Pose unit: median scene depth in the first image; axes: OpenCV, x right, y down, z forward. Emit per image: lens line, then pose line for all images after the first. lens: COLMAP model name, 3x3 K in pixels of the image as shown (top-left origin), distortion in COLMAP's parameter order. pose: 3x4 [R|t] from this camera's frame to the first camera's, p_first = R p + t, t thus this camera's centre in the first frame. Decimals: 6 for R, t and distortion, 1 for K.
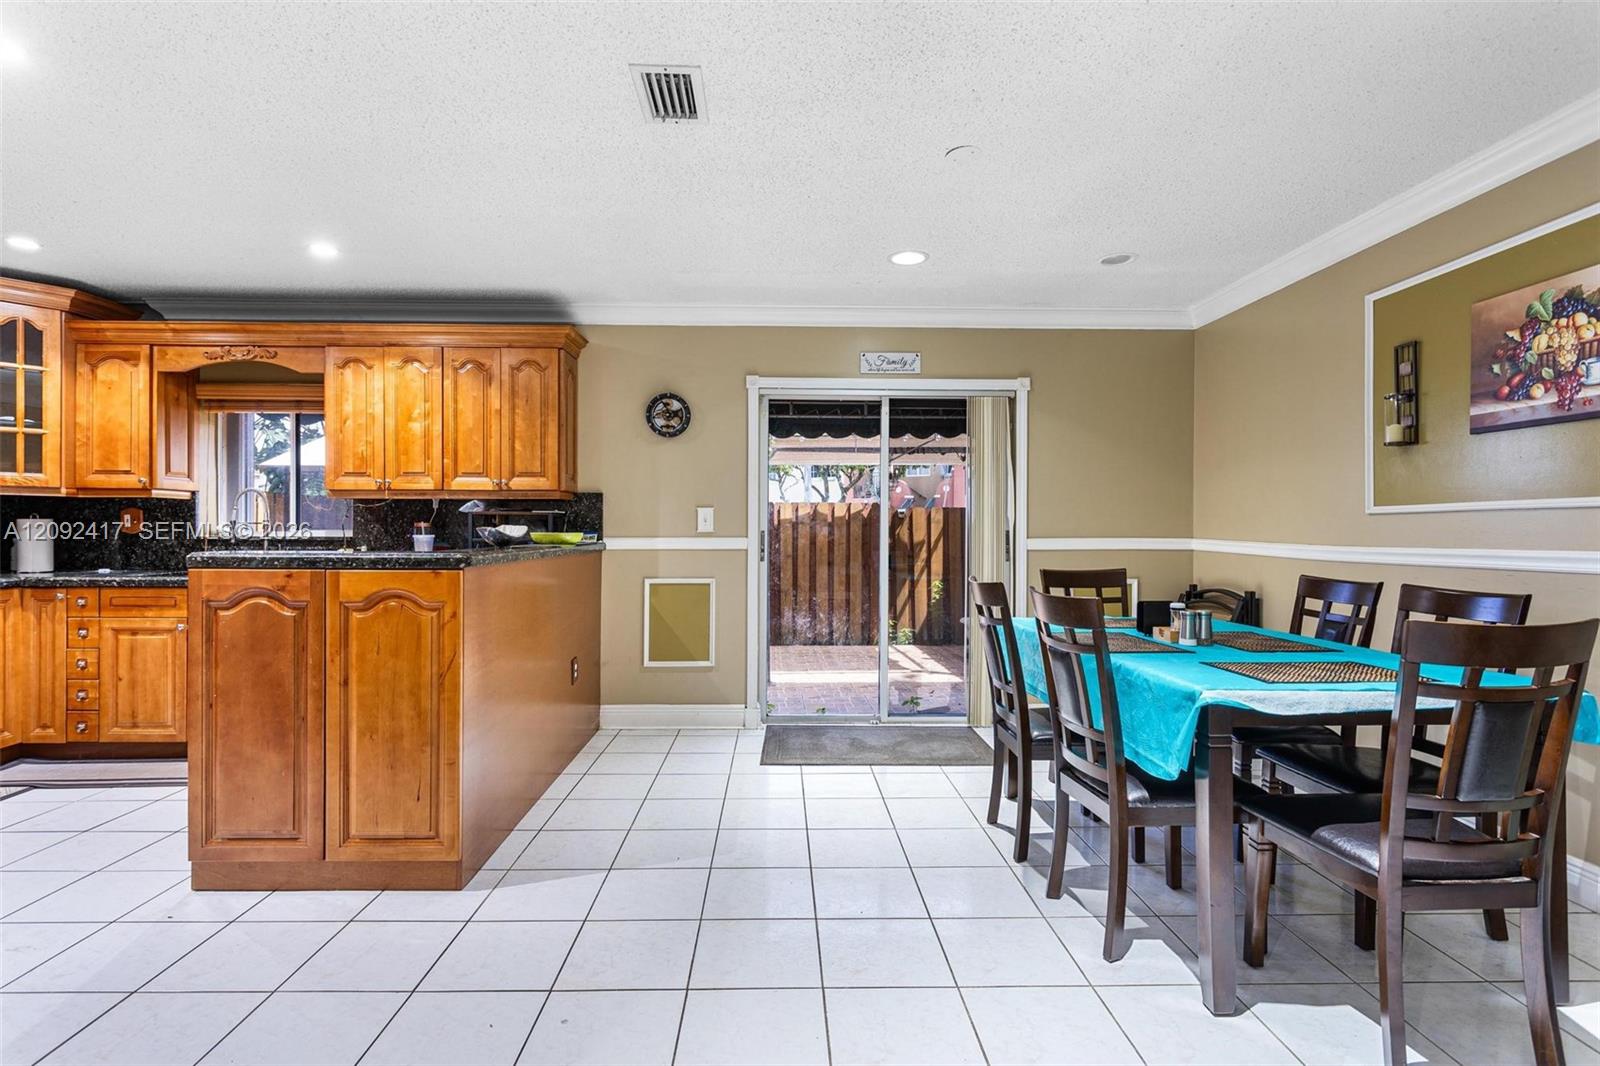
lens RADIAL K [[760.6, 0, 797.2], [0, 760.6, 526.8], [0, 0, 1]] dist [-0.008743, 0.002715]
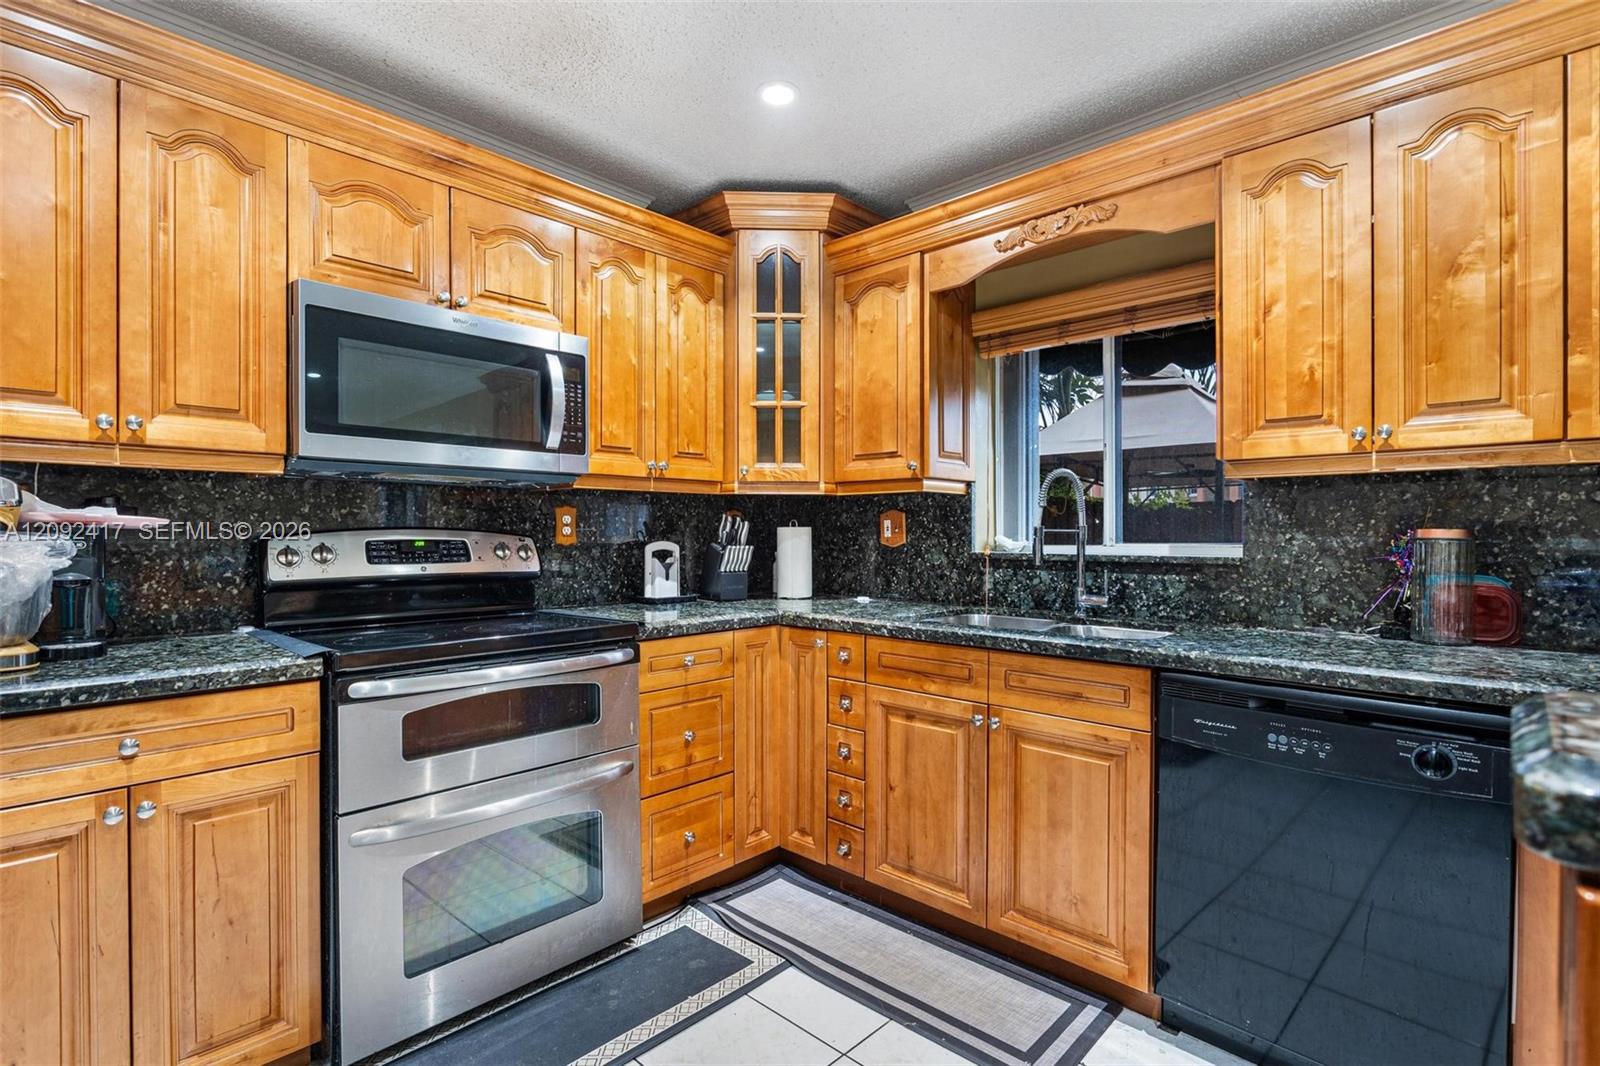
lens RADIAL K [[760.6, 0, 794.8], [0, 760.6, 541.8], [0, 0, 1]] dist [-0.008743, 0.002715]
pose [[0.699868, 0.005923, -0.714247, -0.464544], [0.001532, 0.999951, 0.009793, -0.002817], [0.714270, -0.007949, 0.699825, 0.468215]]
